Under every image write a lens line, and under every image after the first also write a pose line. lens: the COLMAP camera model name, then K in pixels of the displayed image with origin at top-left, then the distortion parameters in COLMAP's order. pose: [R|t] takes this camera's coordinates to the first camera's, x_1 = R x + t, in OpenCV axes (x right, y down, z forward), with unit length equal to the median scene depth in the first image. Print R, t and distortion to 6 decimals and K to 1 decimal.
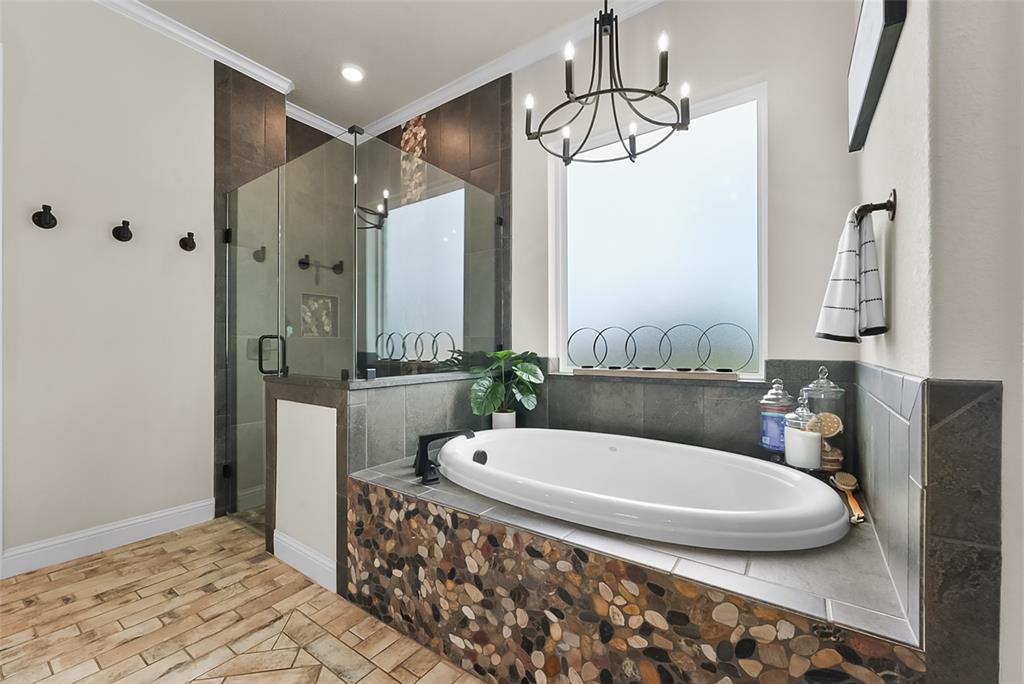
lens RADIAL K [[410.5, 0, 507.6], [0, 410.5, 350.7], [0, 0, 1]] dist [-0.002191, 0.000305]
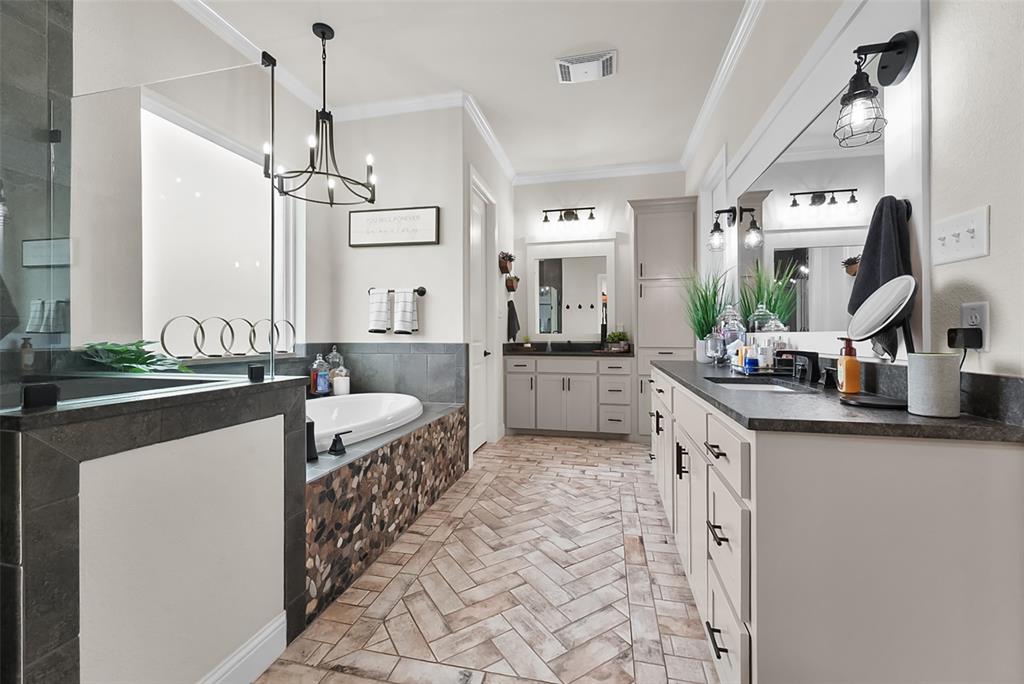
lens RADIAL K [[410.5, 0, 513.2], [0, 410.5, 334.8], [0, 0, 1]] dist [-0.002191, 0.000305]
pose [[-0.385258, 0.002075, 0.922807, -1.606063], [0.008089, 0.999967, 0.001129, -0.010420], [-0.922773, 0.007900, -0.385262, 1.093119]]
